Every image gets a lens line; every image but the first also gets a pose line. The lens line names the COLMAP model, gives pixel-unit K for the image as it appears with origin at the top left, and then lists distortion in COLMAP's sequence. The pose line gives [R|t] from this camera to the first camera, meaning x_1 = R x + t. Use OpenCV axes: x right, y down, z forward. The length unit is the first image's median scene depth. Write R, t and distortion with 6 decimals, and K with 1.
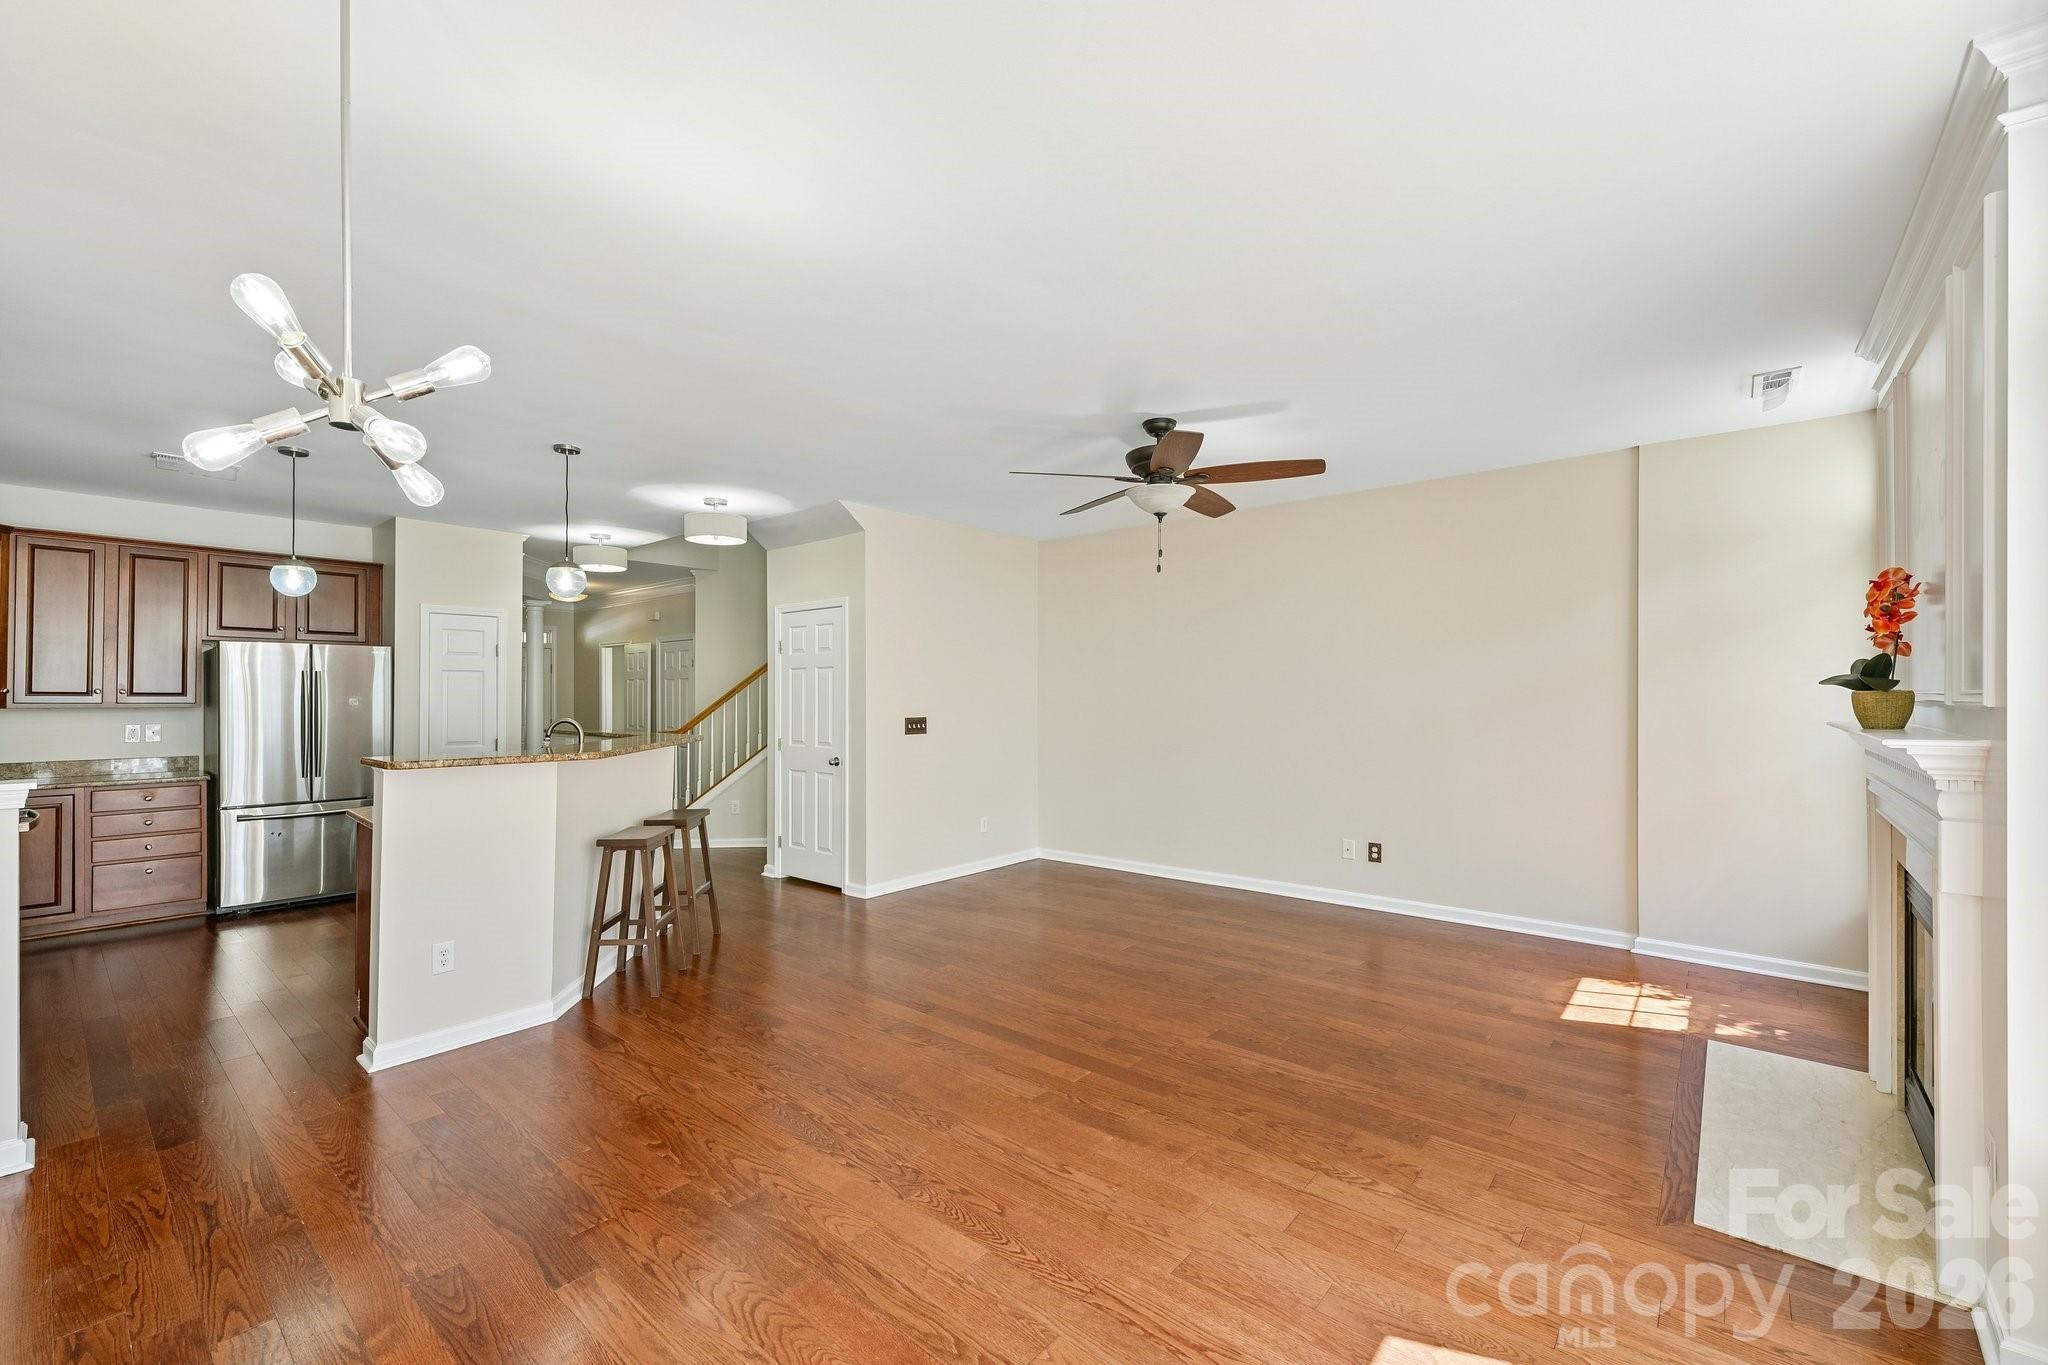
lens RADIAL K [[846.2, 0, 1015.8], [0, 846.2, 685.9], [0, 0, 1]] dist [-0.000247, 0.000091]
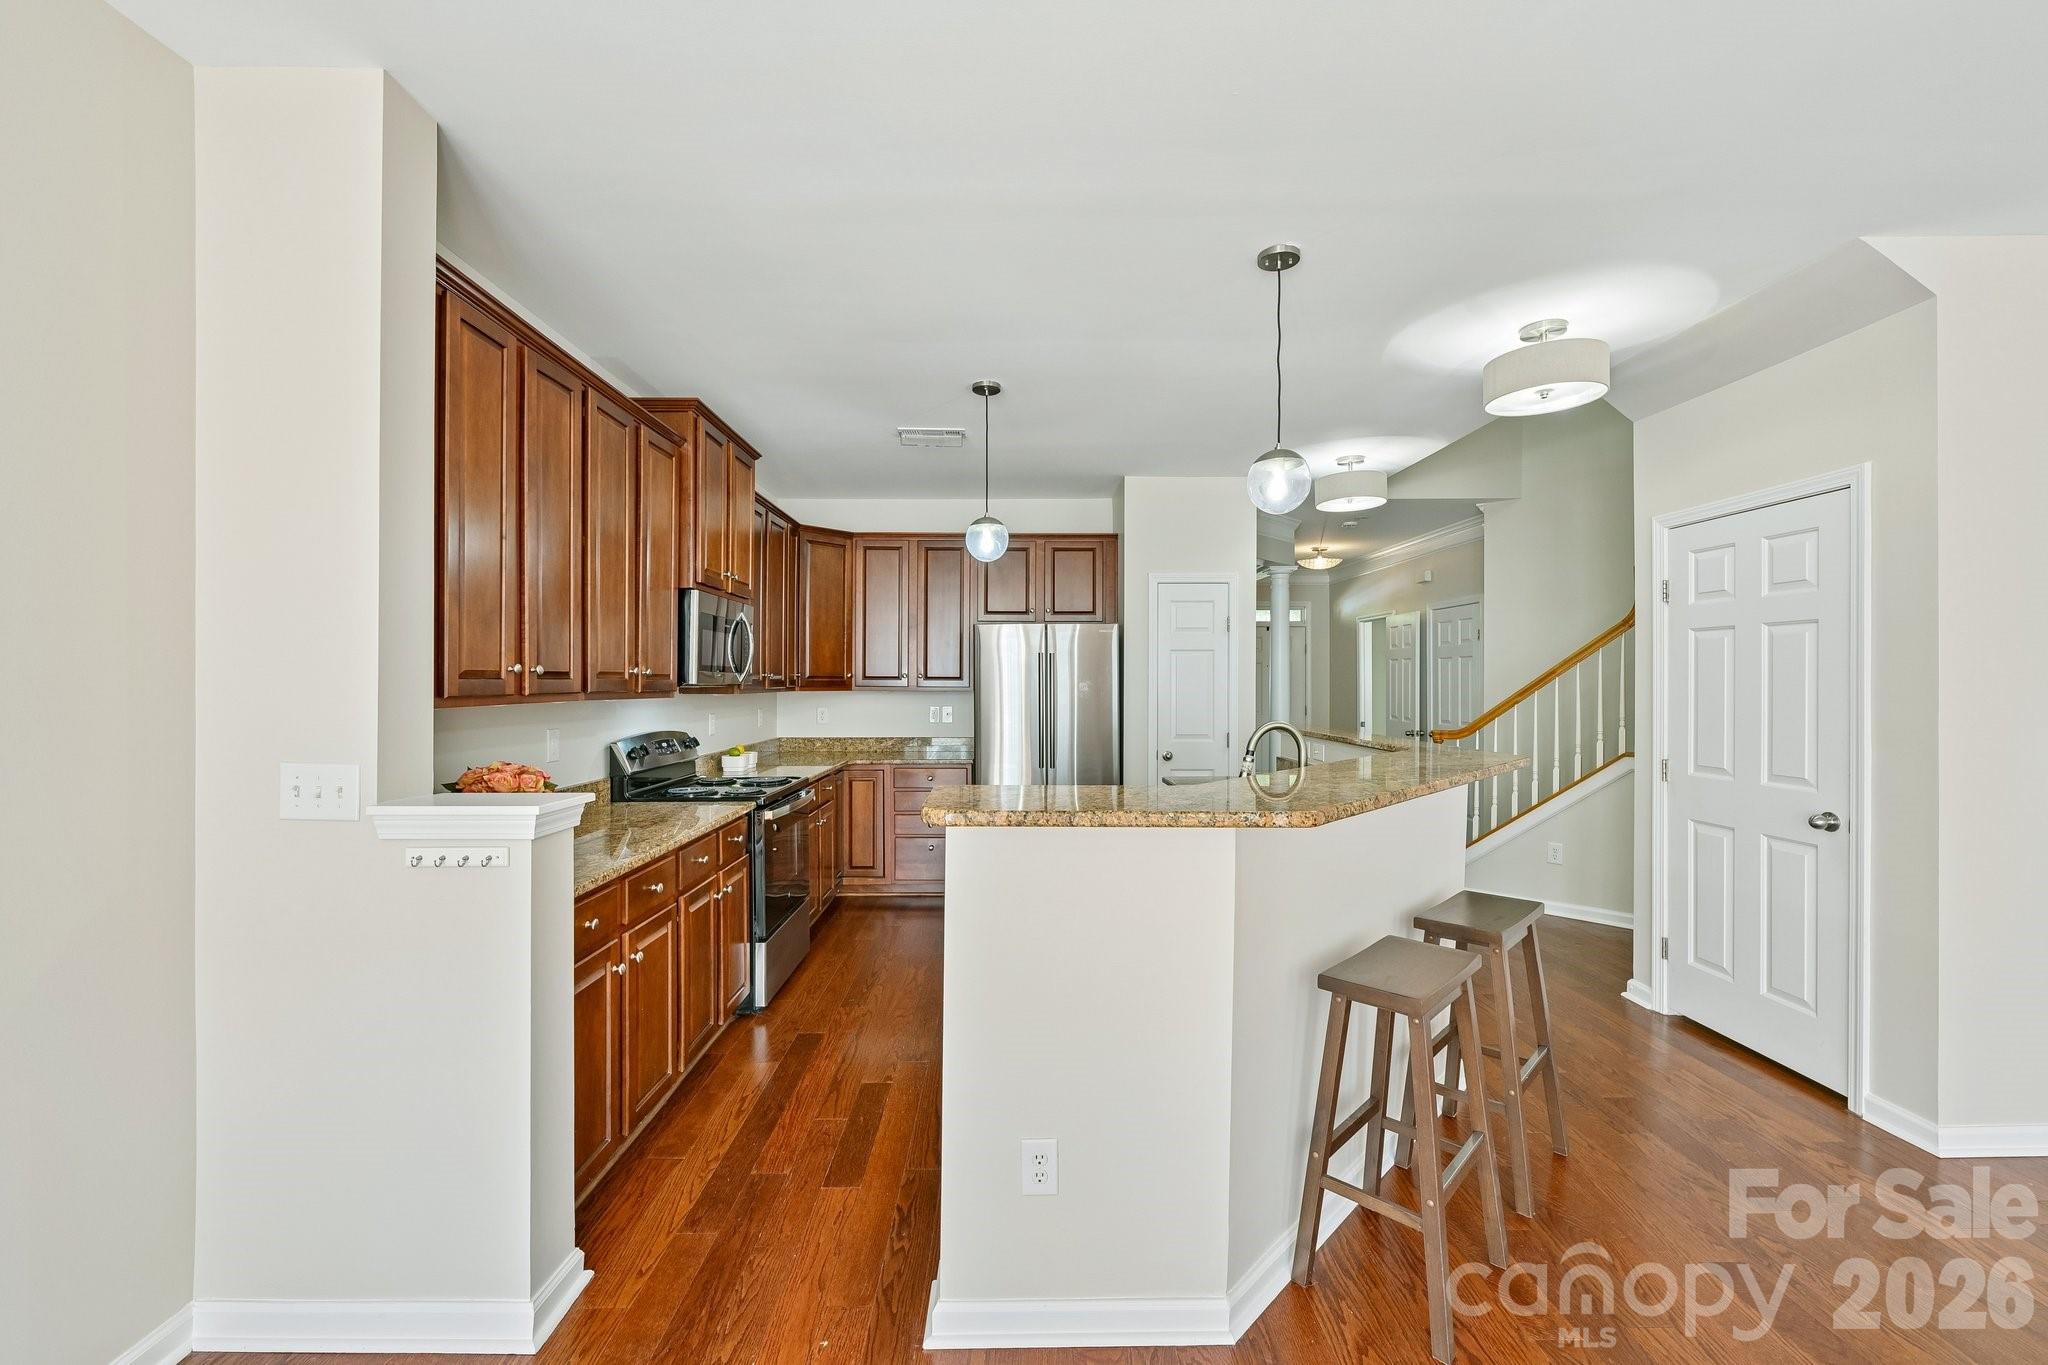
lens RADIAL K [[829.6, 0, 1018.4], [0, 829.6, 687.9], [0, 0, 1]] dist [0.001520, 0.000513]
pose [[0.657211, 0.008505, -0.753659, -0.168652], [0.008313, 0.999794, 0.018532, 0.003367], [0.753661, -0.018445, 0.657004, 0.378201]]
